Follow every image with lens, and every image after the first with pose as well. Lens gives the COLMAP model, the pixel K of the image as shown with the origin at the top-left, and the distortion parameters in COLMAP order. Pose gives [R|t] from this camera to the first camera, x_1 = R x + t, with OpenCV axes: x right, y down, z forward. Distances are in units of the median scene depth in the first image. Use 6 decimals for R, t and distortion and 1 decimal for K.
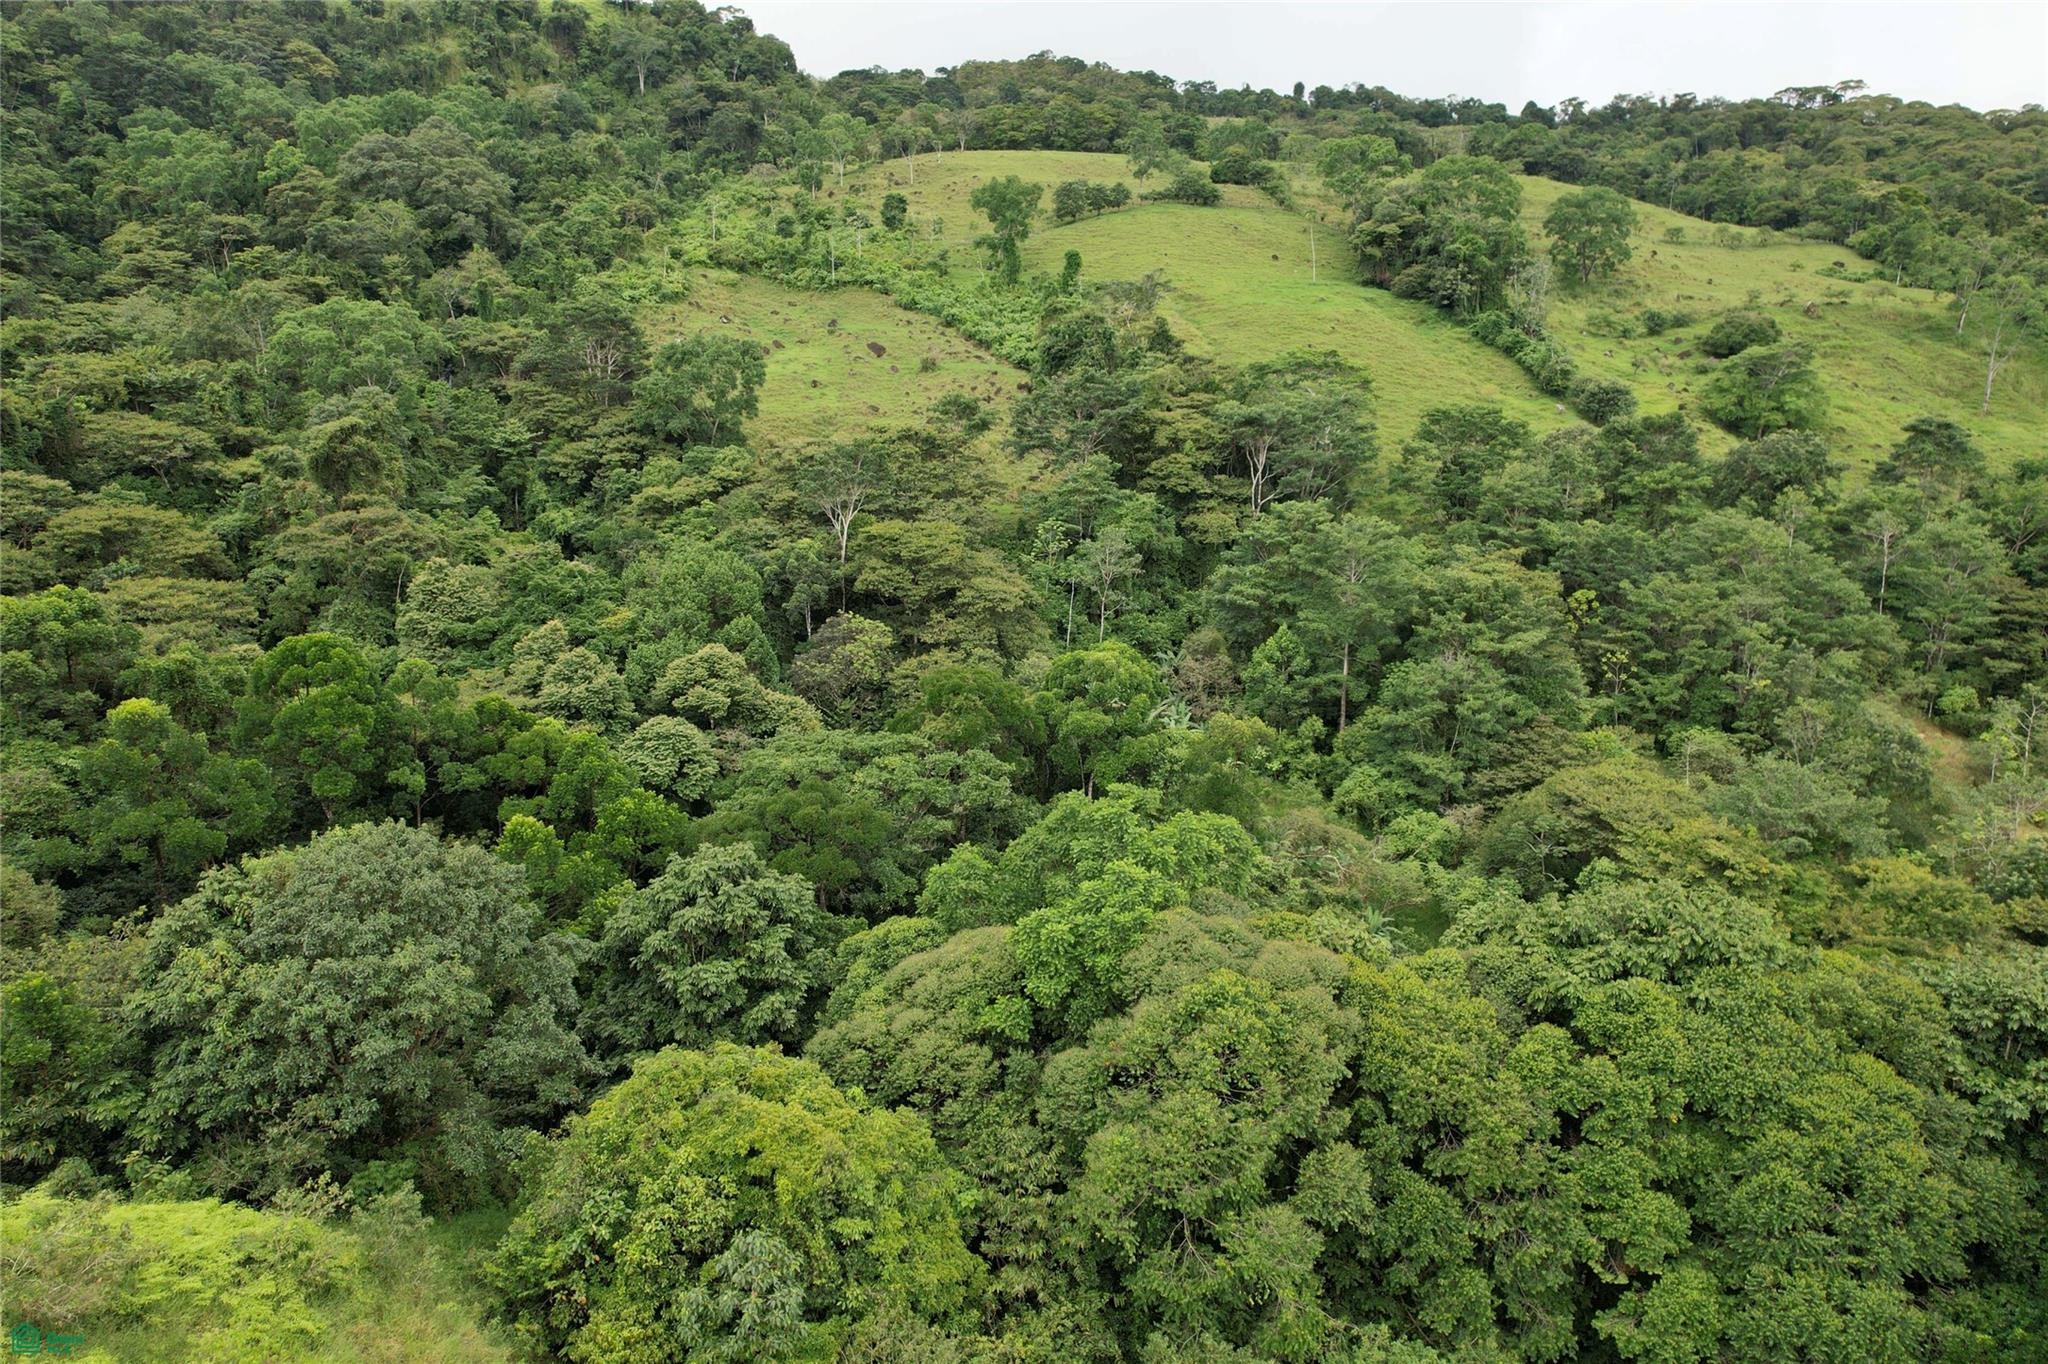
lens RADIAL K [[1302.4, 0, 1027.7], [0, 1302.4, 678.6], [0, 0, 1]] dist [-0.081299, 0.067953]
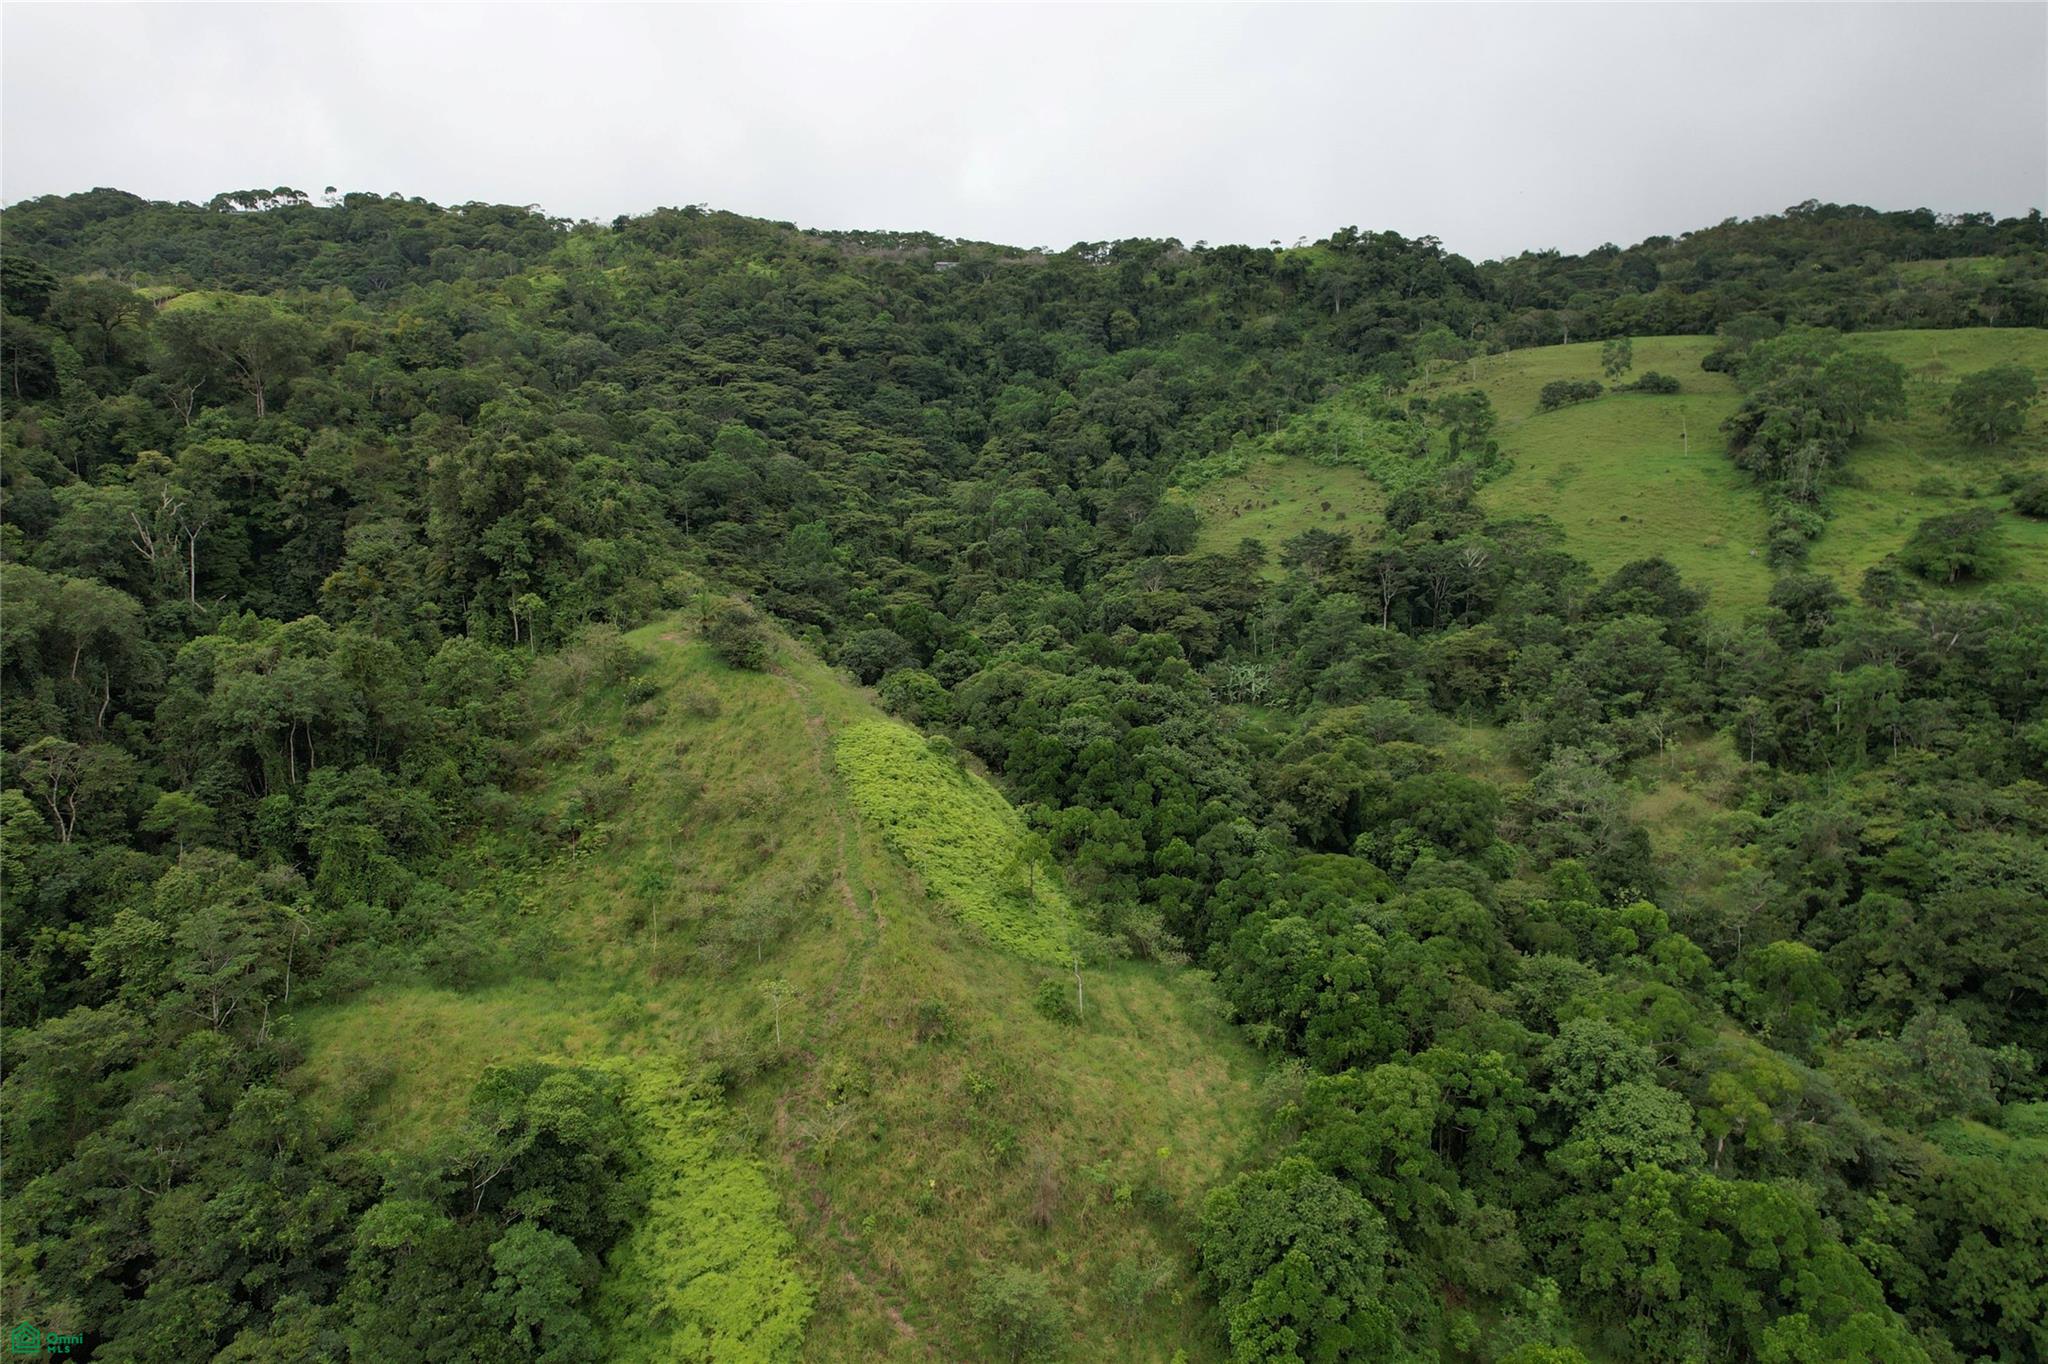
lens RADIAL K [[1302.4, 0, 1032.9], [0, 1302.4, 677.7], [0, 0, 1]] dist [-0.081299, 0.067953]
pose [[0.787381, 0.090226, -0.609828, 0.458647], [-0.141925, 0.989190, -0.036894, 0.061533], [0.599907, 0.115599, 0.791675, -0.396067]]
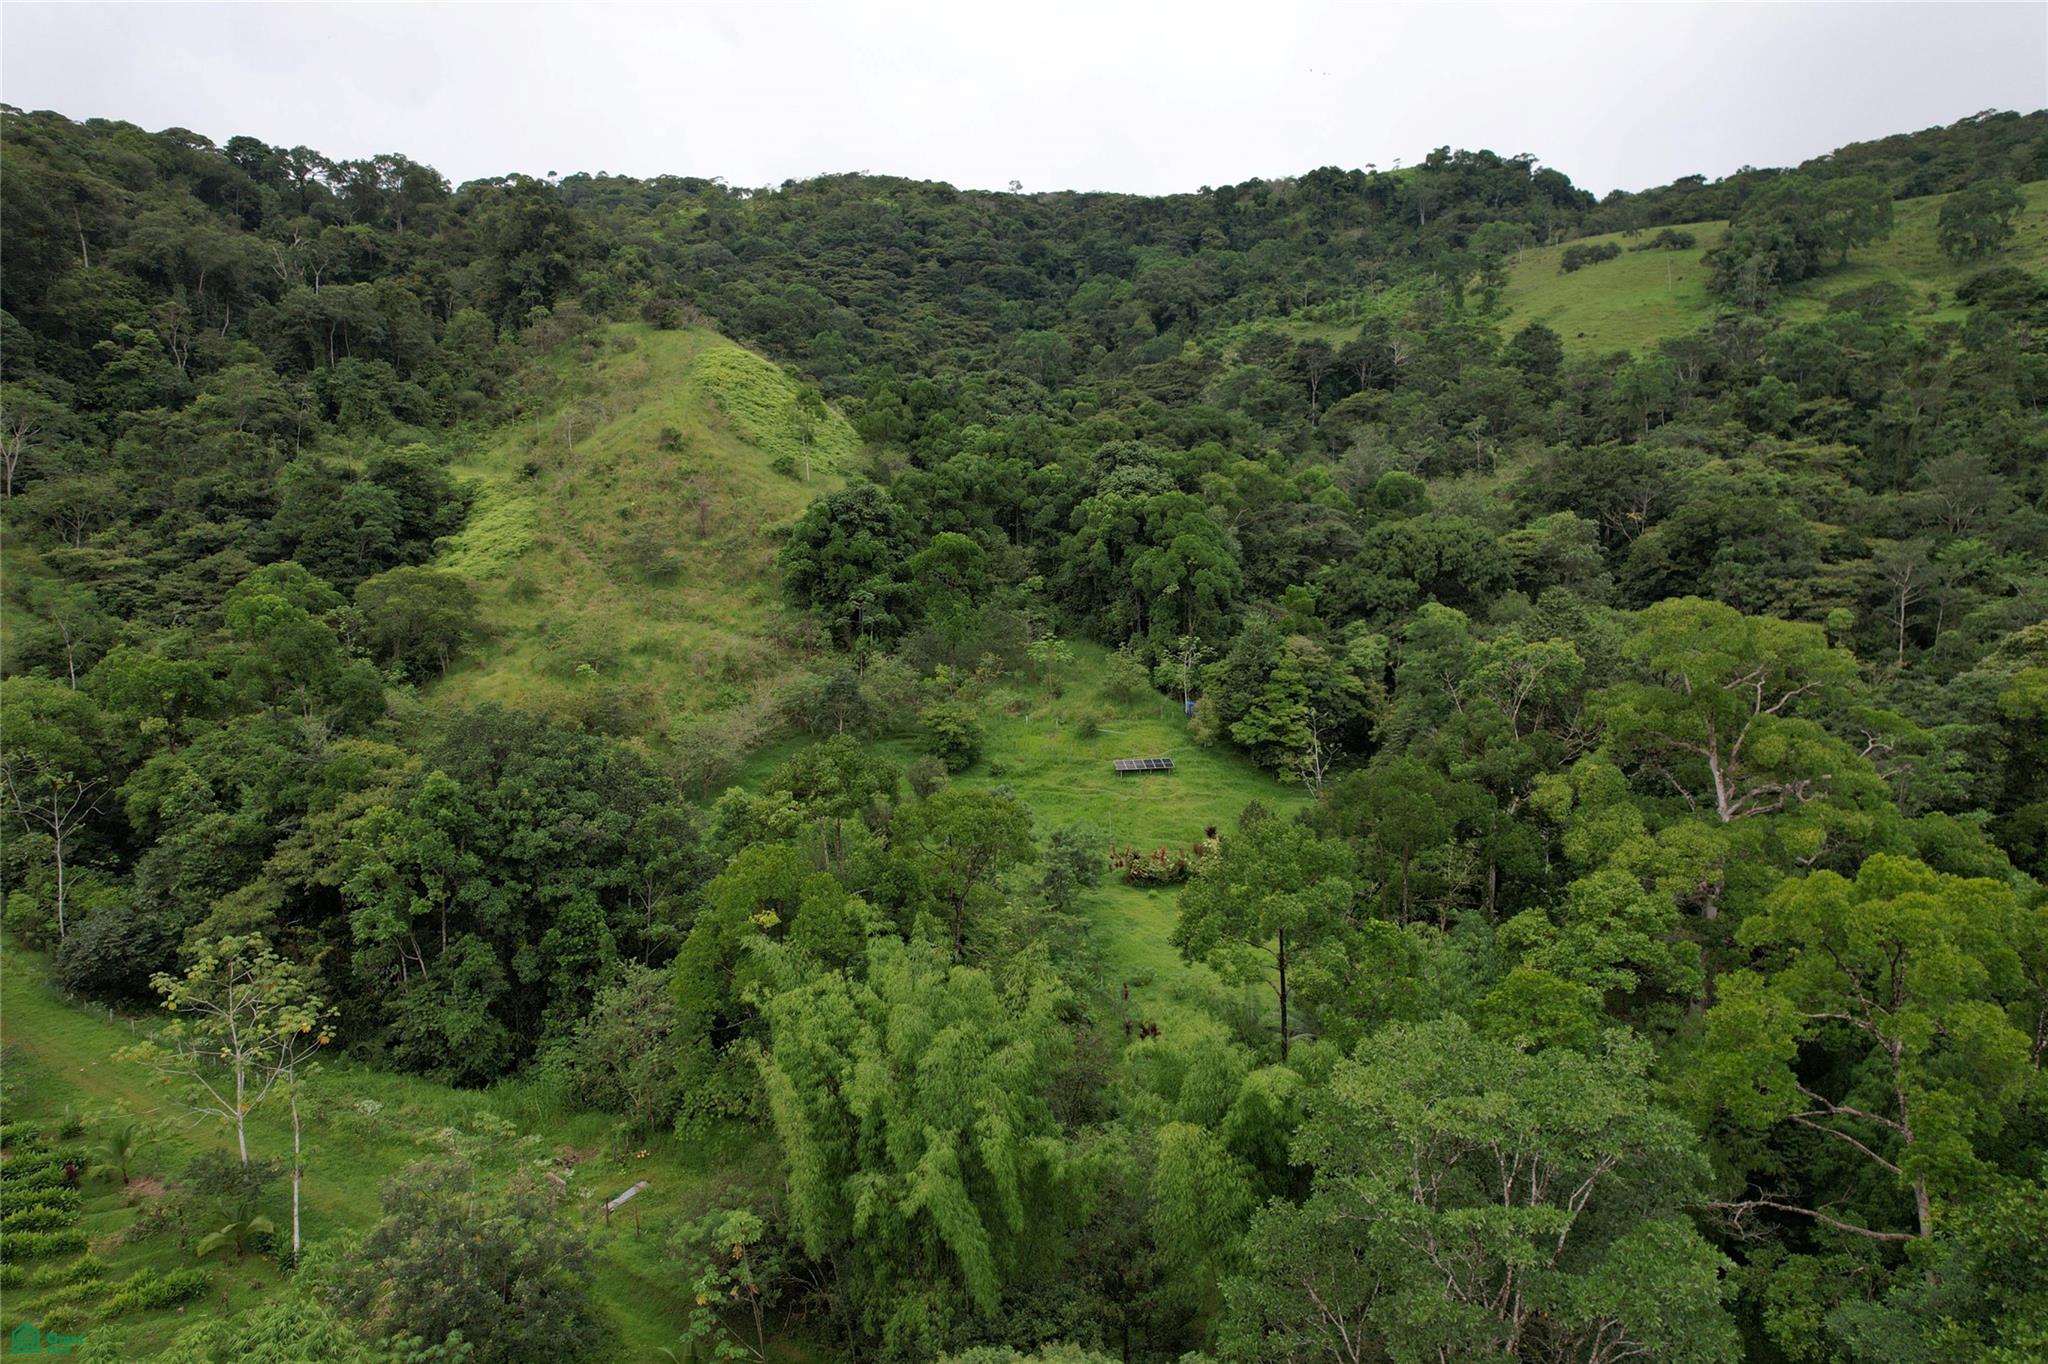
lens RADIAL K [[1302.4, 0, 1035.3], [0, 1302.4, 677.0], [0, 0, 1]] dist [-0.081299, 0.067953]
pose [[0.668583, 0.092974, -0.737802, 0.730574], [-0.166474, 0.985686, -0.026645, 0.234503], [0.724764, 0.140640, 0.674491, -0.351570]]
